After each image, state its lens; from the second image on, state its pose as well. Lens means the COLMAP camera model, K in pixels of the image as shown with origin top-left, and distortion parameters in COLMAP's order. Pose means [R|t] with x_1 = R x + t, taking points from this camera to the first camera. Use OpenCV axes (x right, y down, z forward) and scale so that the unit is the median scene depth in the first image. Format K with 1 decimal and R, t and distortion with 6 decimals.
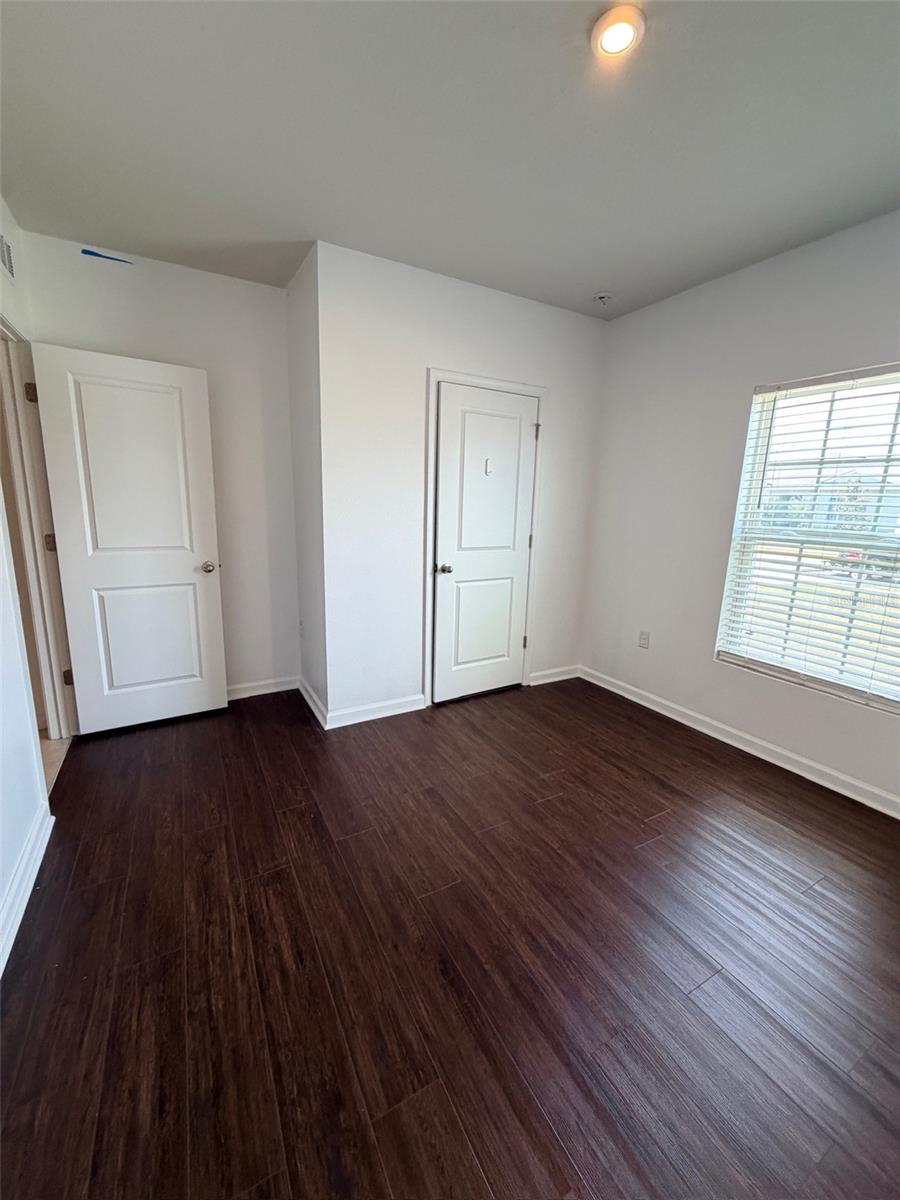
lens RADIAL K [[478.6, 0, 449.2], [0, 478.6, 597.0], [0, 0, 1]] dist [-0.000310, 0.000434]
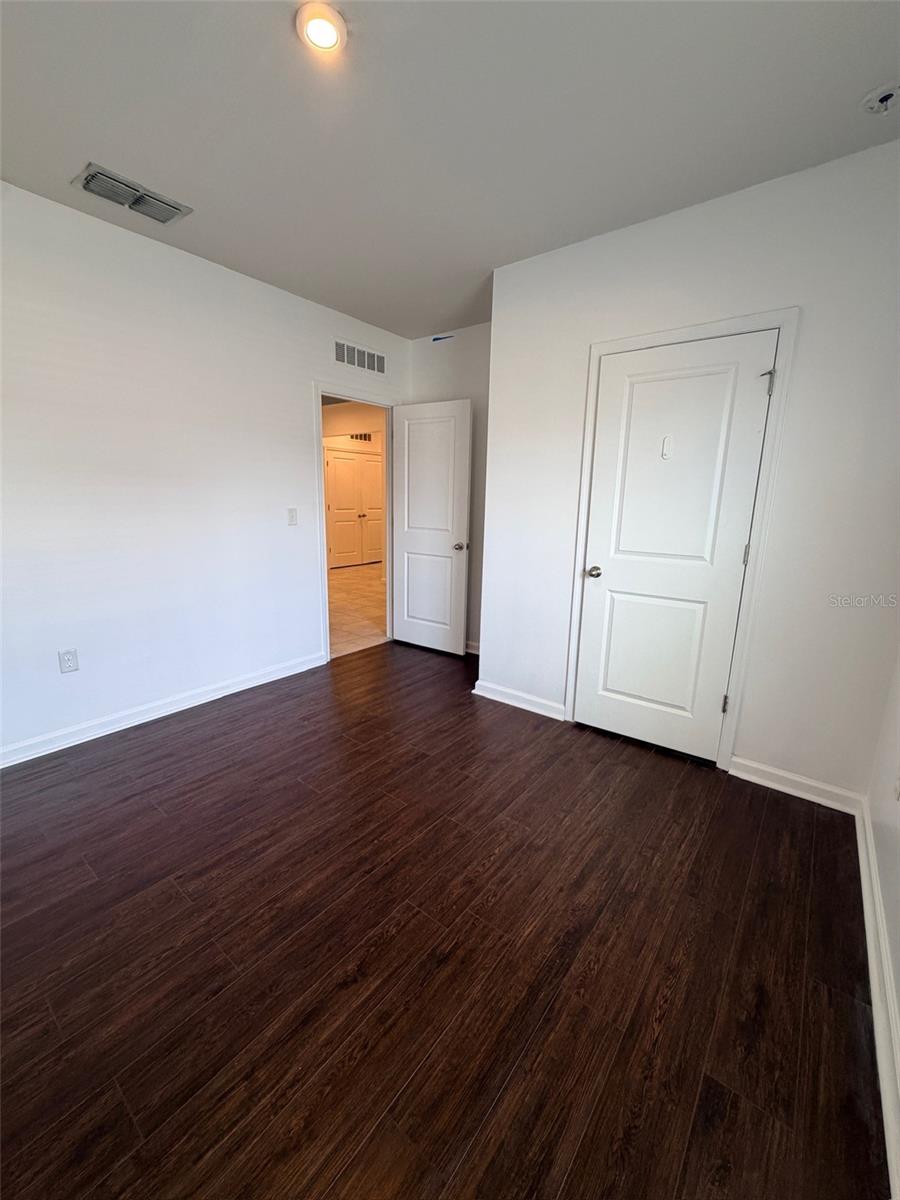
lens RADIAL K [[478.6, 0, 447.1], [0, 478.6, 593.7], [0, 0, 1]] dist [-0.000310, 0.000434]
pose [[0.387239, 0.167946, -0.906554, 0.660928], [-0.187983, 0.976997, 0.100698, -0.056400], [0.902612, 0.131423, 0.409902, 0.401004]]
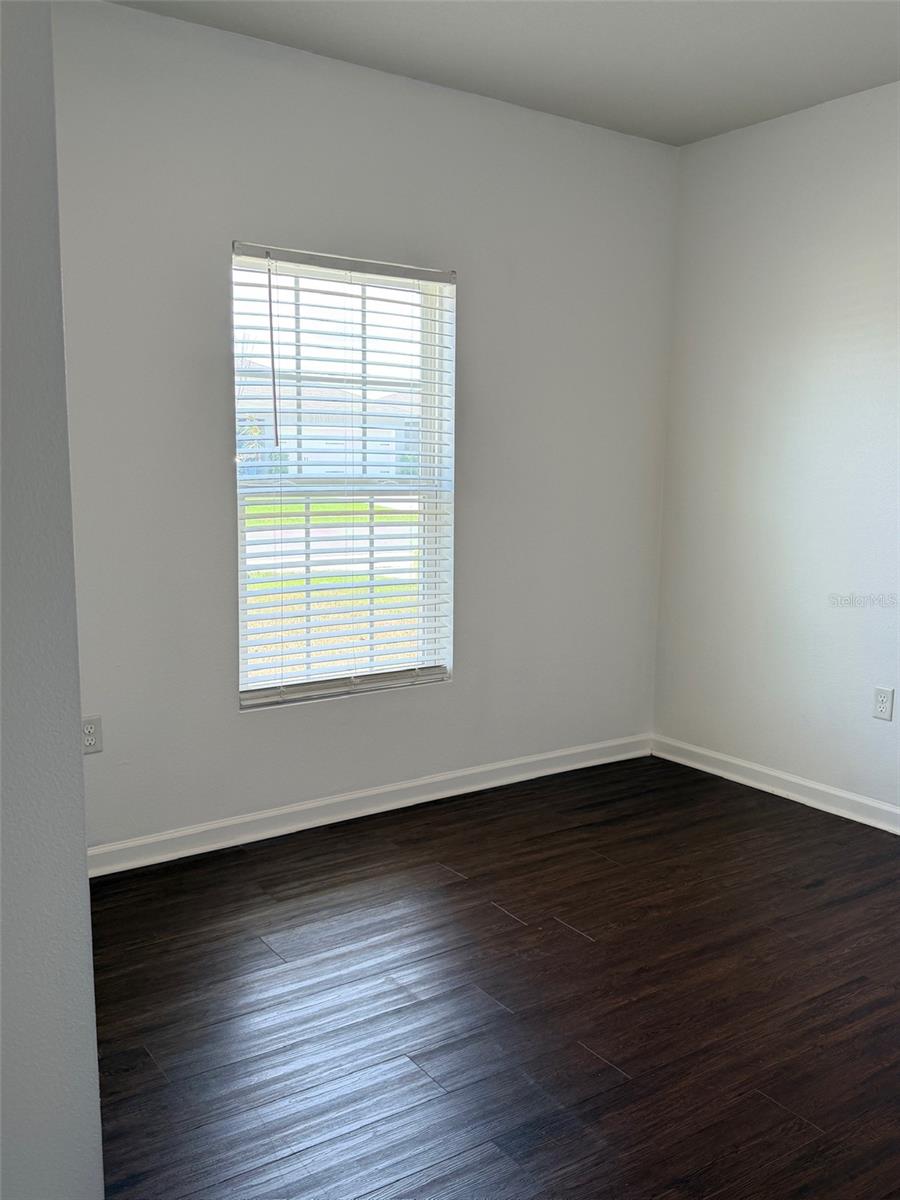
lens RADIAL K [[1031.5, 0, 449.8], [0, 1031.5, 622.9], [0, 0, 1]] dist [0.087284, 0.000696]
pose [[-0.095020, -0.190406, 0.977096, -0.601720], [0.191093, 0.959794, 0.205618, -0.161667], [-0.976962, 0.206254, -0.054815, 0.732344]]
